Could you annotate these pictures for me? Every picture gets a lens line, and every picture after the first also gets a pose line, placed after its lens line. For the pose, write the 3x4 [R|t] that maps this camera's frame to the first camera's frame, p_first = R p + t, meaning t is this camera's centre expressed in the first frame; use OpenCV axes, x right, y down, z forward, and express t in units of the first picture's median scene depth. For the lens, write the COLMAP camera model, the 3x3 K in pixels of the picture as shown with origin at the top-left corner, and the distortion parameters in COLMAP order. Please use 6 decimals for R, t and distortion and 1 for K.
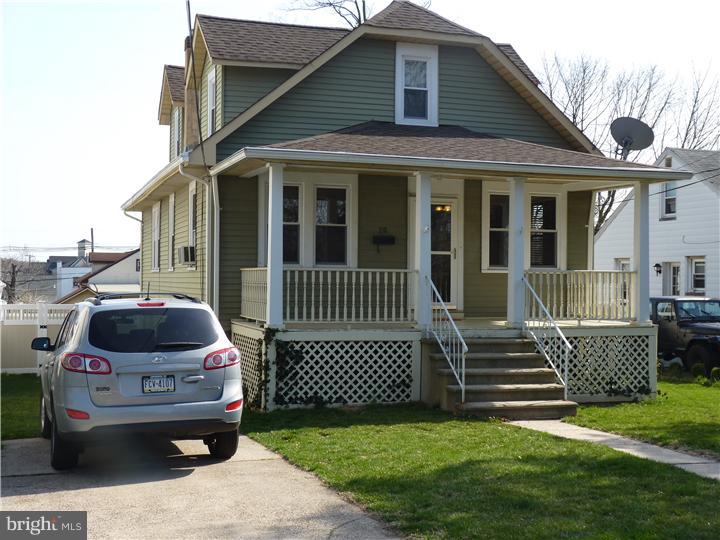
lens RADIAL K [[942.2, 0, 359.1], [0, 942.2, 267.0], [0, 0, 1]] dist [0.024829, 0.000000]
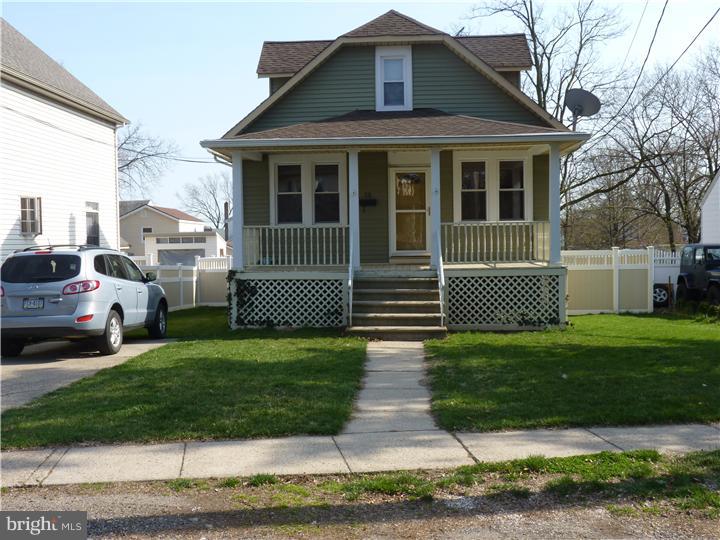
lens RADIAL K [[771.5, 0, 360.9], [0, 771.5, 272.4], [0, 0, 1]] dist [-0.072404, 0.000000]
pose [[0.929079, -0.005116, -0.369847, 0.434773], [0.026323, 0.998284, 0.052315, 0.012084], [0.368944, -0.058340, 0.927619, 0.017059]]
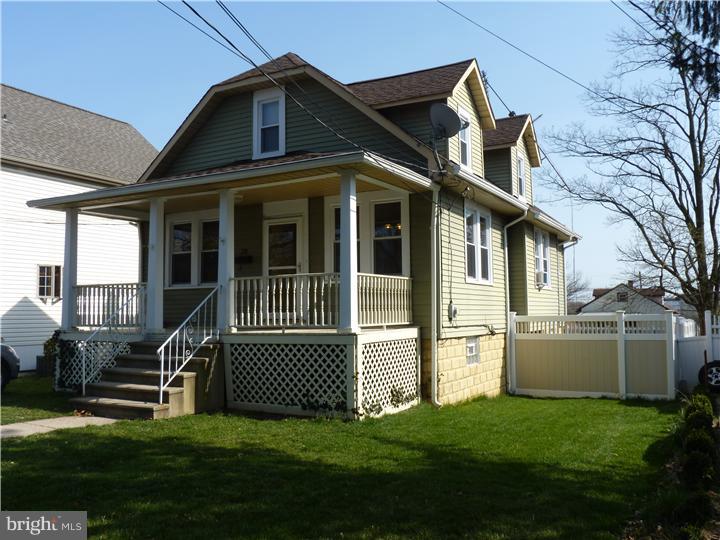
lens RADIAL K [[659.0, 0, 359.8], [0, 659.0, 268.1], [0, 0, 1]] dist [-0.060925, 0.000000]
pose [[0.672438, -0.066991, -0.737116, 0.775342], [0.025071, 0.997386, -0.067773, 0.043396], [0.739729, 0.027093, 0.672359, 0.599406]]
